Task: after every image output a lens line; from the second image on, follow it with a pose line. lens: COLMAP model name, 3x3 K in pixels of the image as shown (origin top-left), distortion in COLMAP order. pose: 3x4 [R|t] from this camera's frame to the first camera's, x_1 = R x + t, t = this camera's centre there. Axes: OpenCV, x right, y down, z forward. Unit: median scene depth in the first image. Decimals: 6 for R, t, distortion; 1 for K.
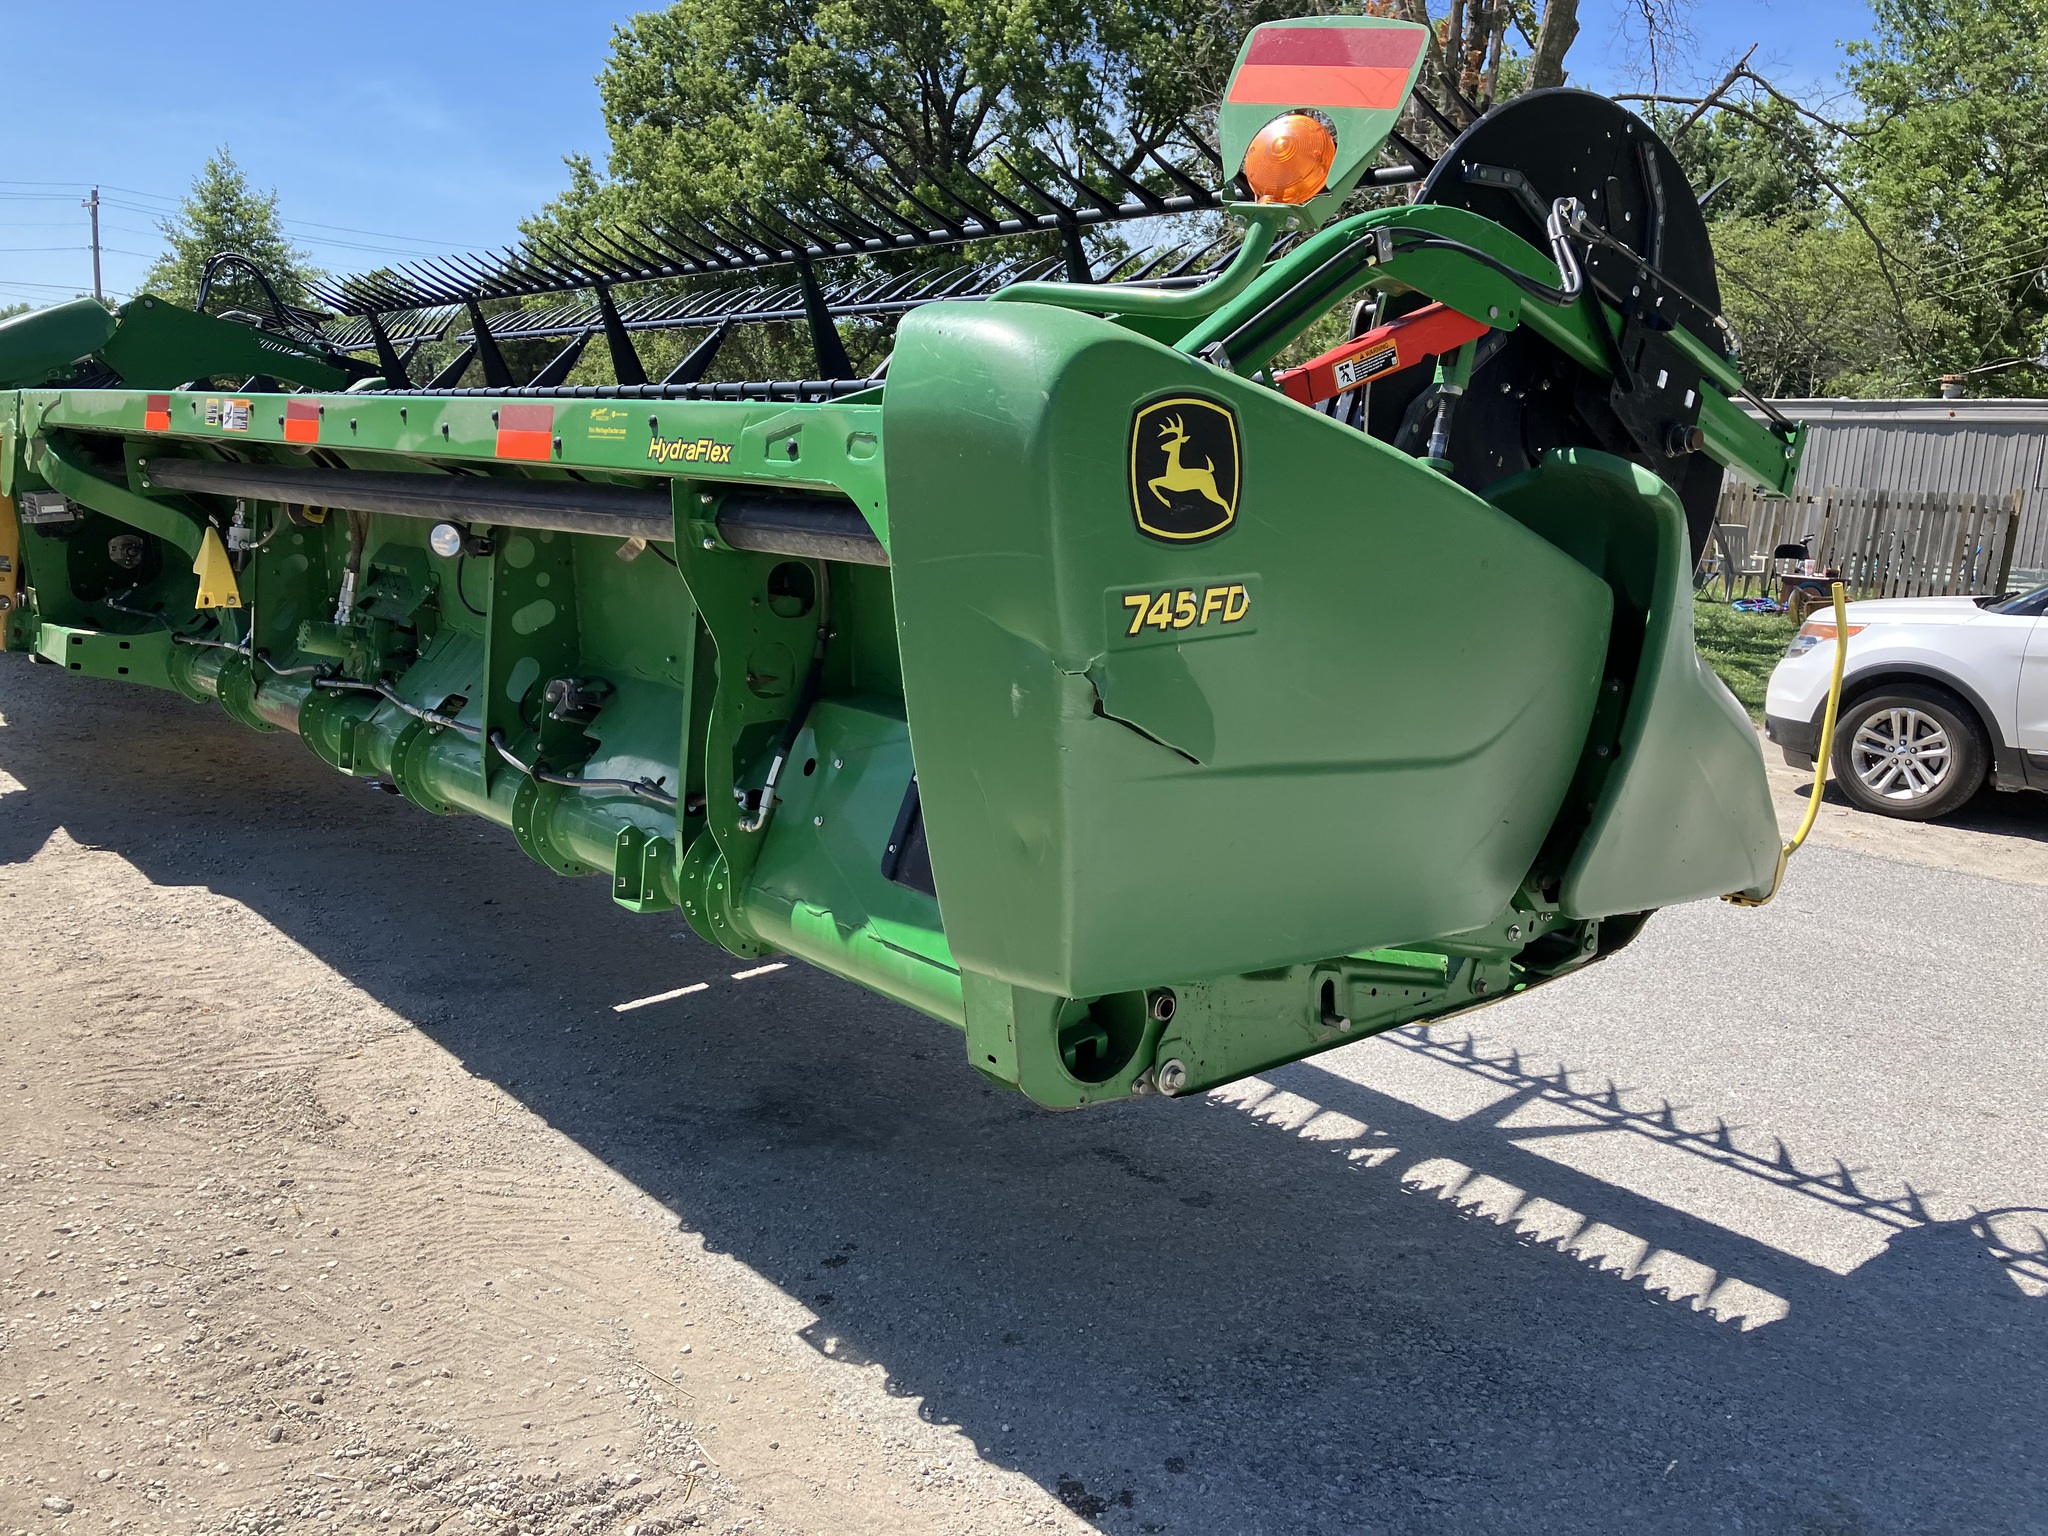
lens RADIAL K [[1684.4, 0, 1033.6], [0, 1684.4, 742.6], [0, 0, 1]] dist [0.033728, -0.014251]
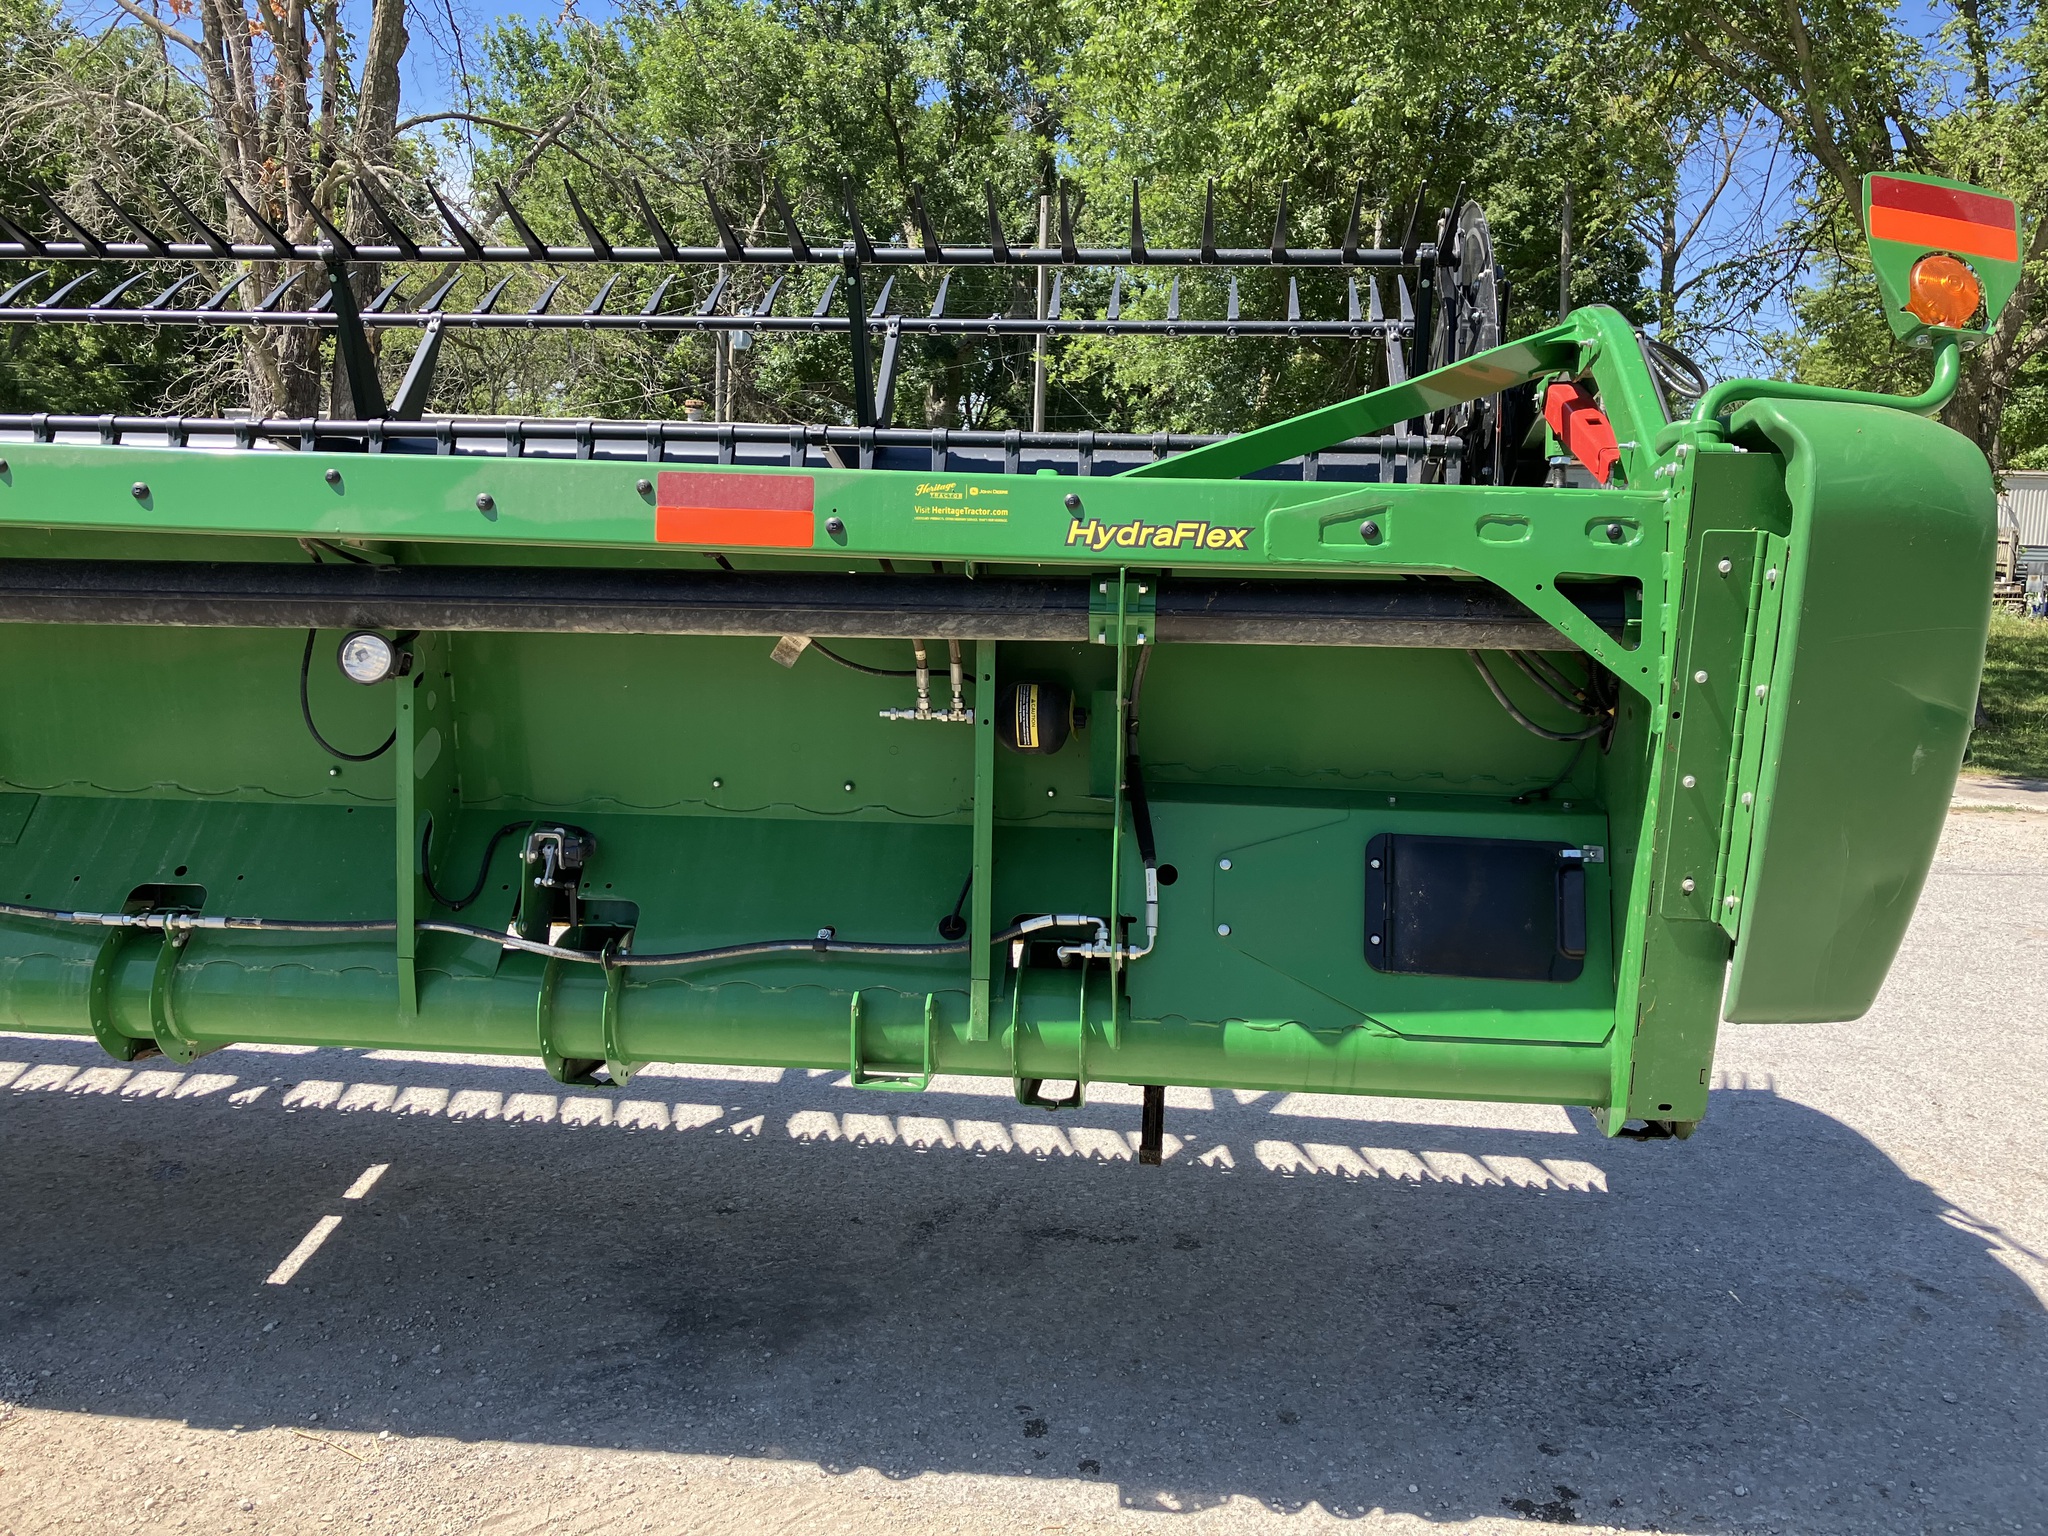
lens RADIAL K [[1731.1, 0, 1028.6], [0, 1731.1, 758.6], [0, 0, 1]] dist [0.024845, 0.001378]
pose [[0.716998, -0.126491, 0.685502, -0.631416], [0.121173, 0.991043, 0.056131, -0.084438], [-0.686462, 0.042818, 0.725904, 0.291643]]
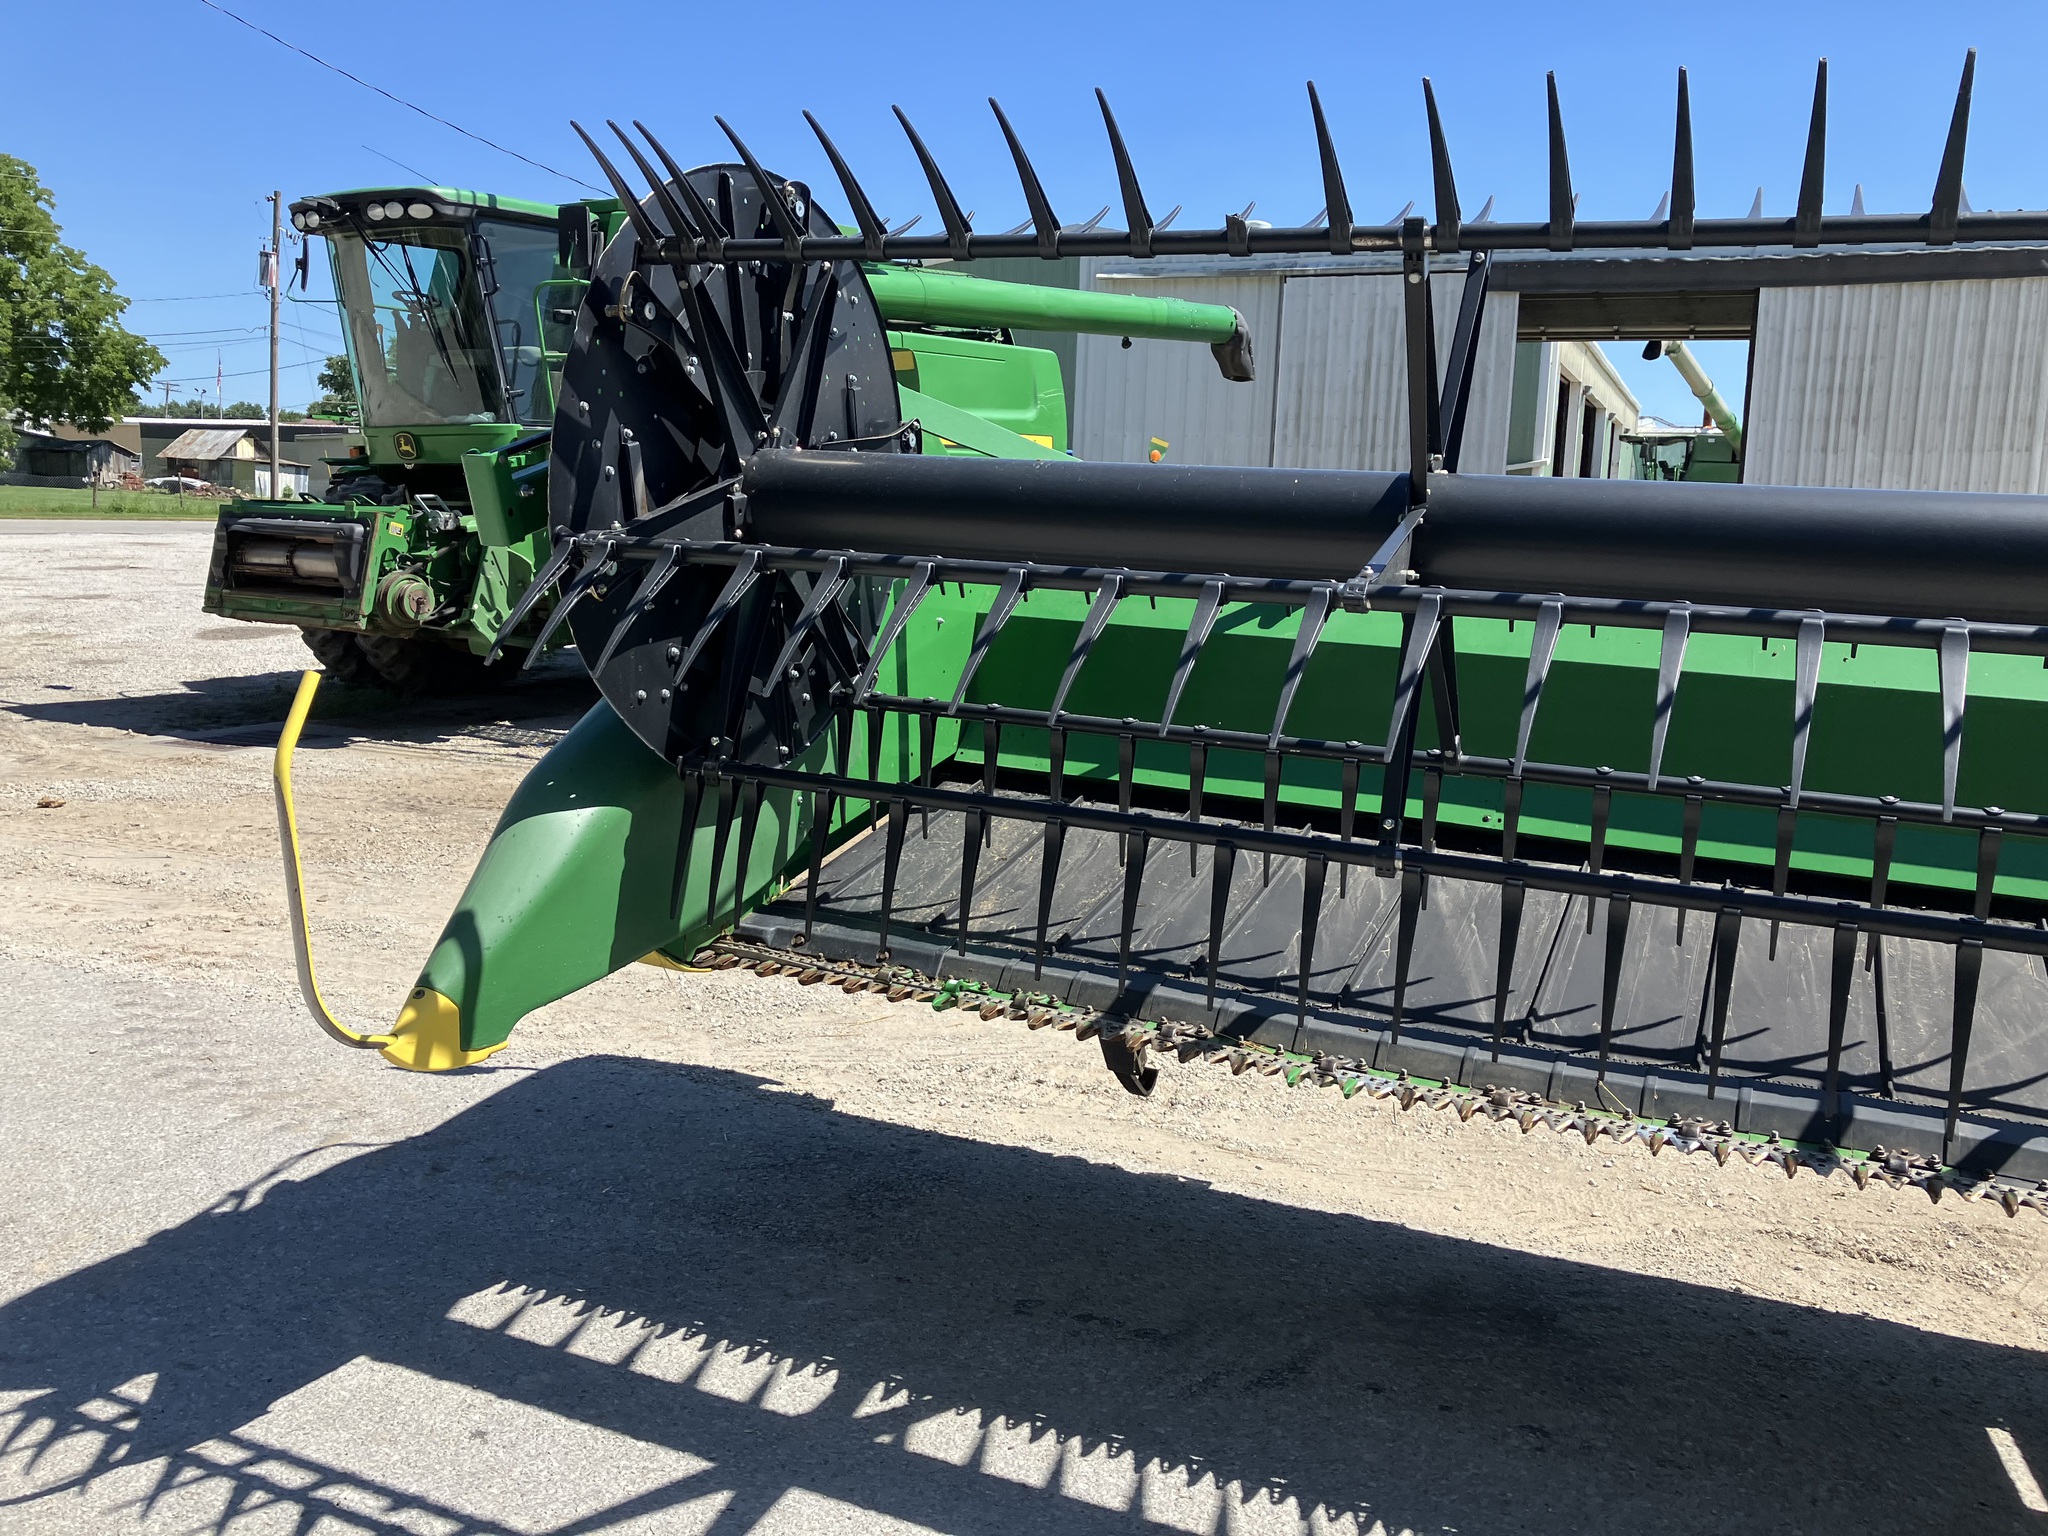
lens RADIAL K [[1684.4, 0, 1033.6], [0, 1684.4, 742.6], [0, 0, 1]] dist [0.033728, -0.014251]
pose [[-0.893245, -0.030829, -0.448512, 0.527336], [-0.158465, 0.955207, 0.249938, -0.273426], [0.420716, 0.294330, -0.858119, 1.700206]]
